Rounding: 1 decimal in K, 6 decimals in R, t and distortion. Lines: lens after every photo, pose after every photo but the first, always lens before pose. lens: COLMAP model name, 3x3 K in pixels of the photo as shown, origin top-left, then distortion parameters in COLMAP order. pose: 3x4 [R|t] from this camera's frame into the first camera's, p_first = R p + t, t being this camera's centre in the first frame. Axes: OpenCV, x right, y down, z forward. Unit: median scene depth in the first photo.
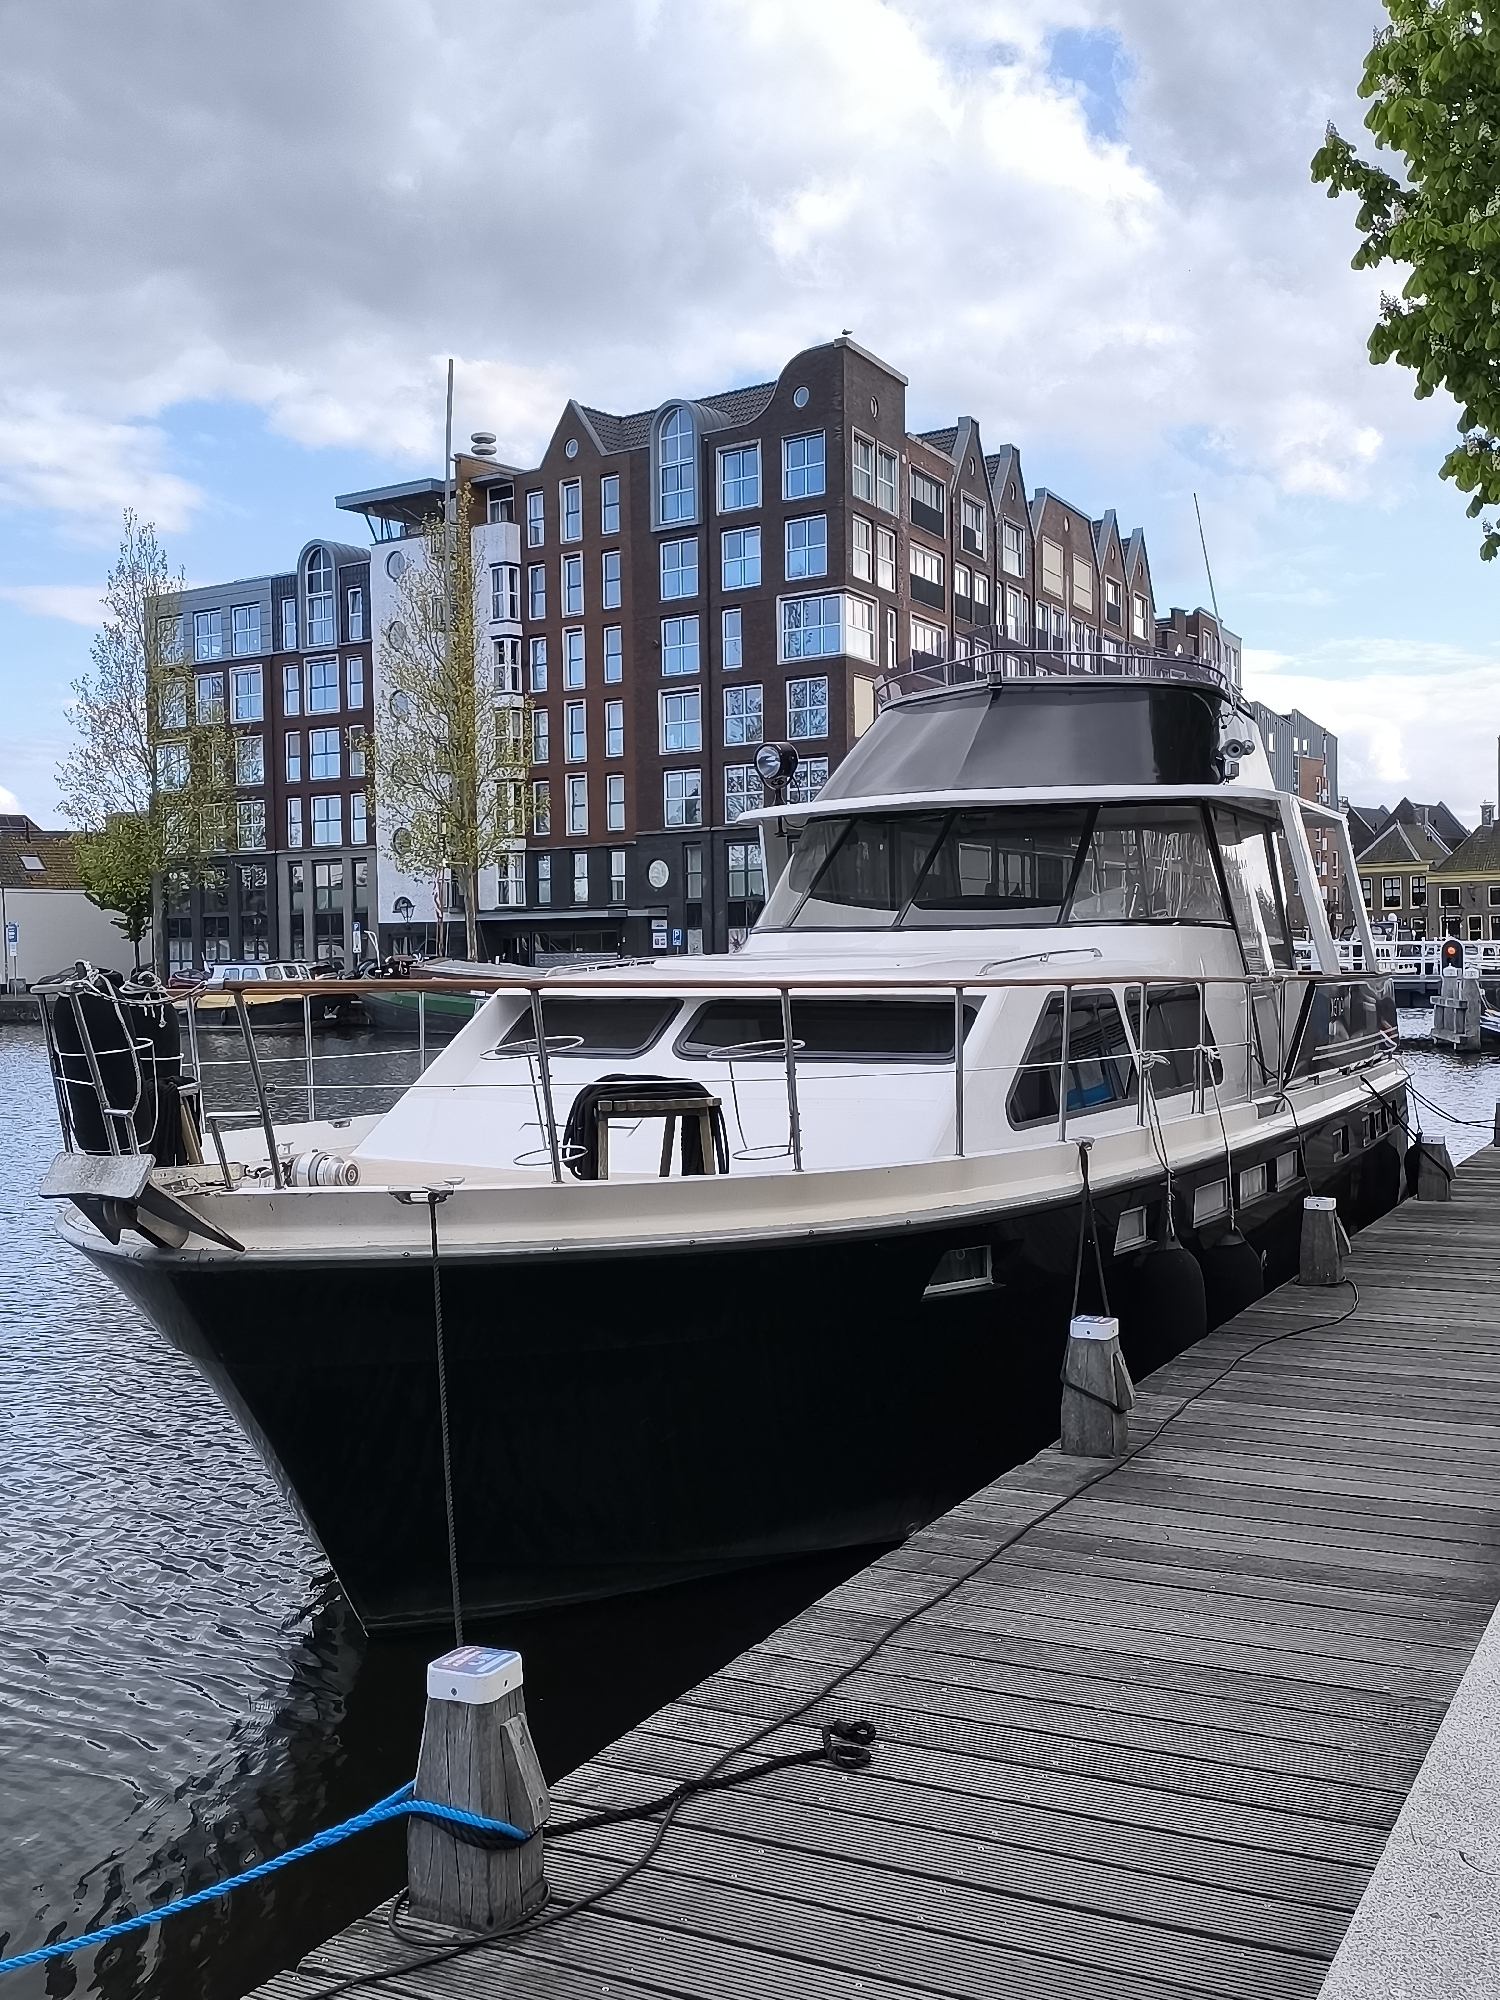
lens RADIAL K [[1969.2, 0, 750.0], [0, 1969.2, 1000.0], [0, 0, 1]] dist [0.048309, -0.003891]
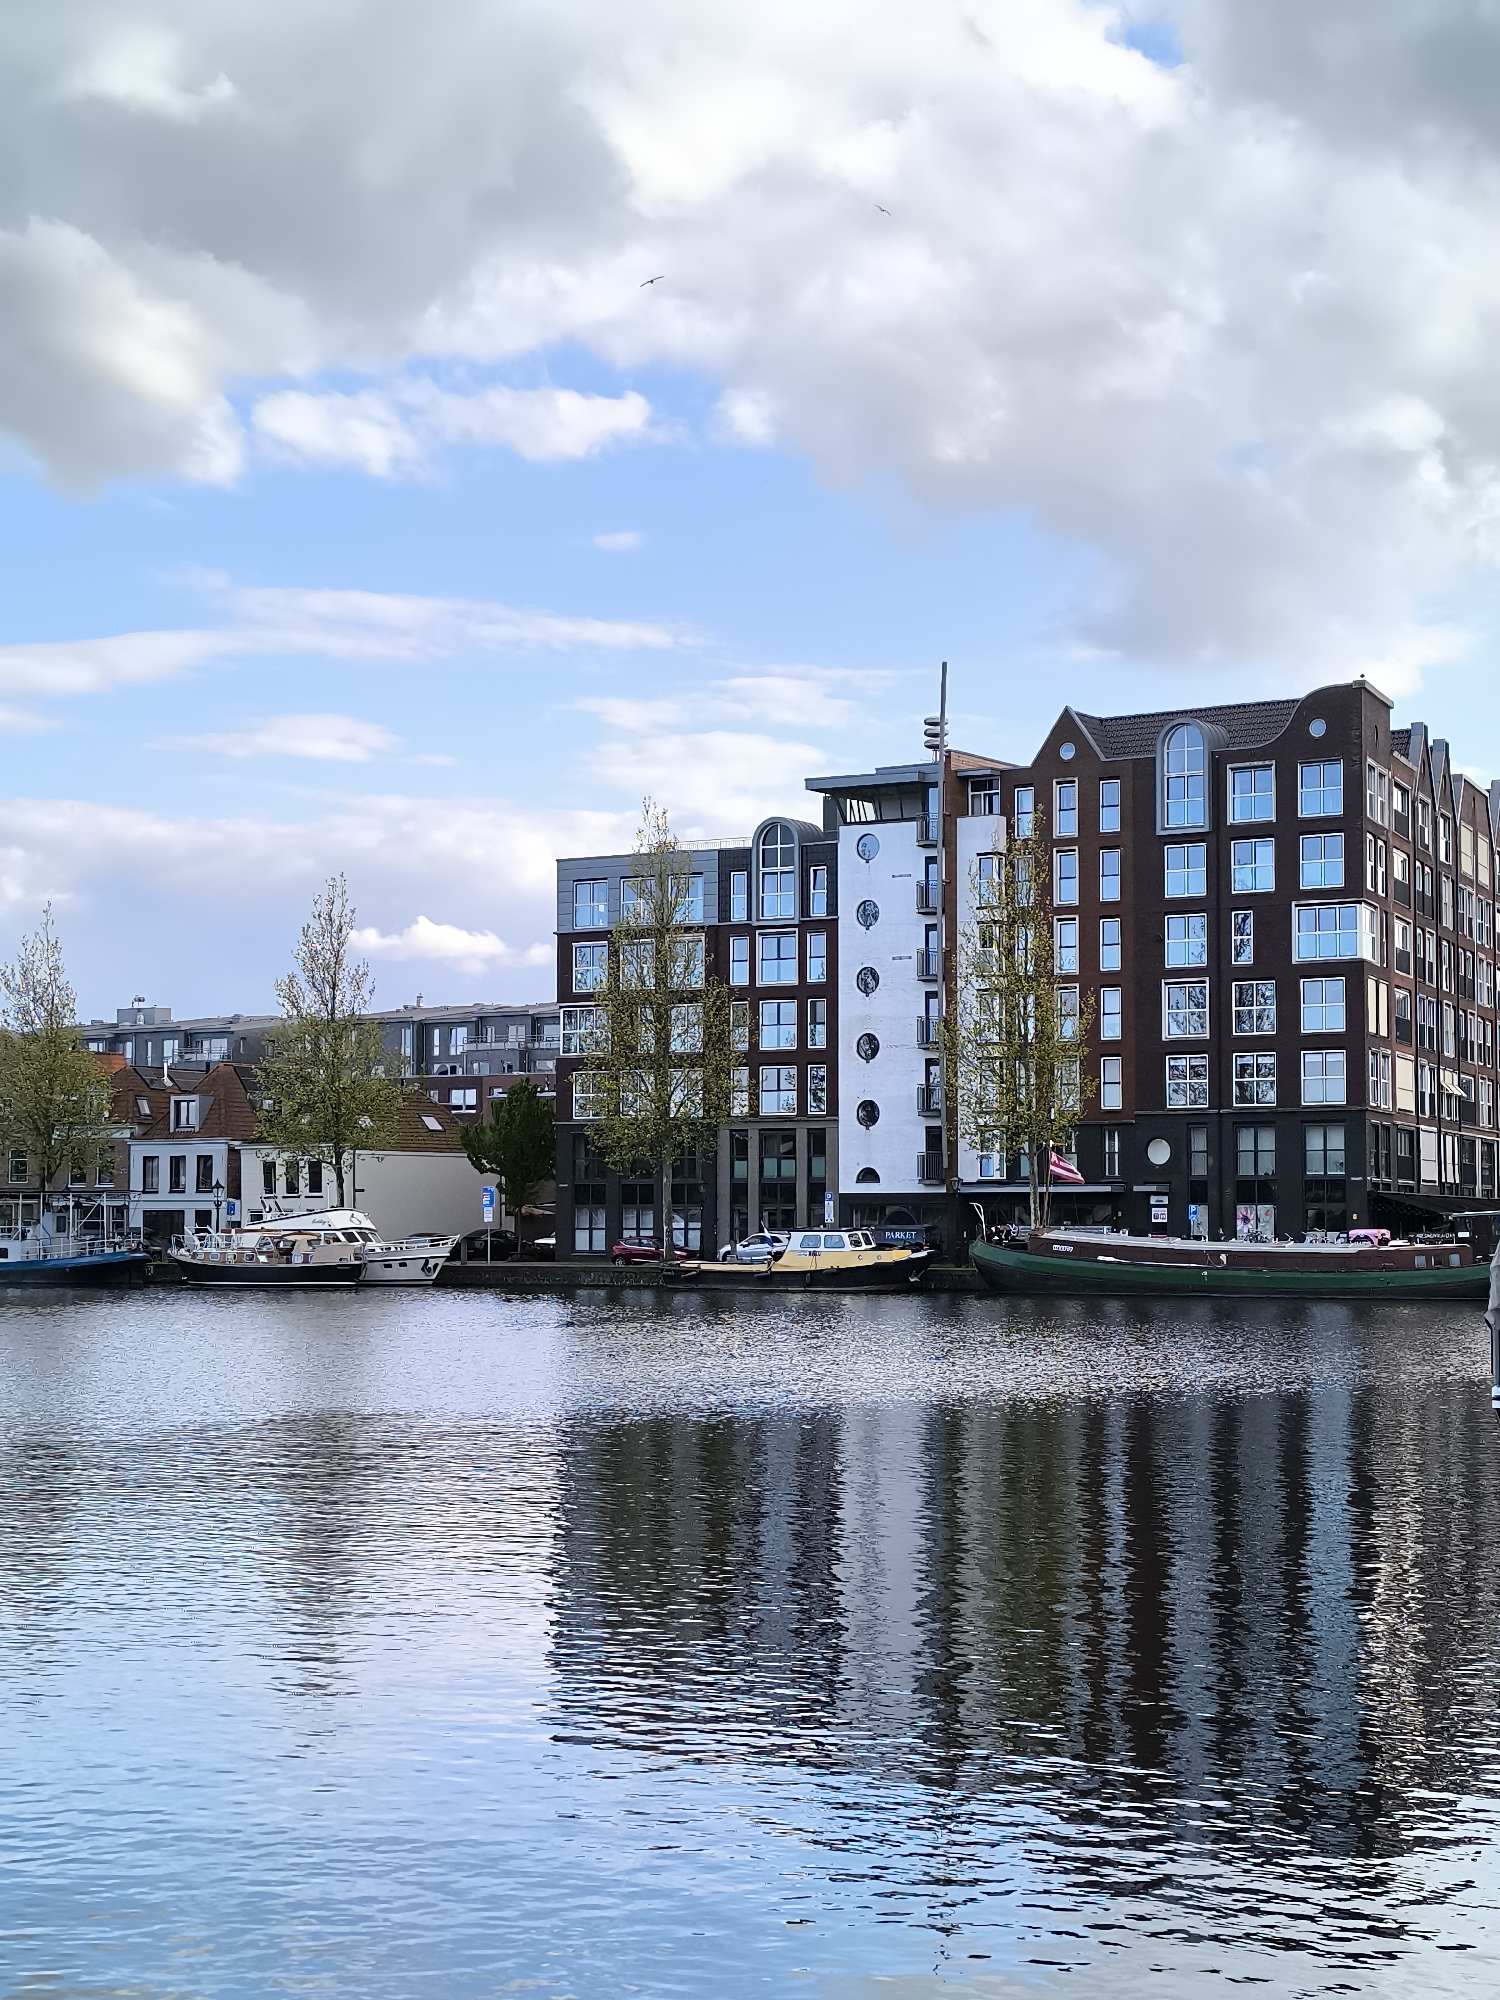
lens RADIAL K [[3159.2, 0, 750.0], [0, 3159.2, 1000.0], [0, 0, 1]] dist [0.123021, -0.011697]
pose [[0.996863, 0.019247, 0.076769, -0.390188], [-0.011651, 0.995099, -0.098199, 0.023966], [-0.078283, 0.096997, 0.992201, -0.666385]]
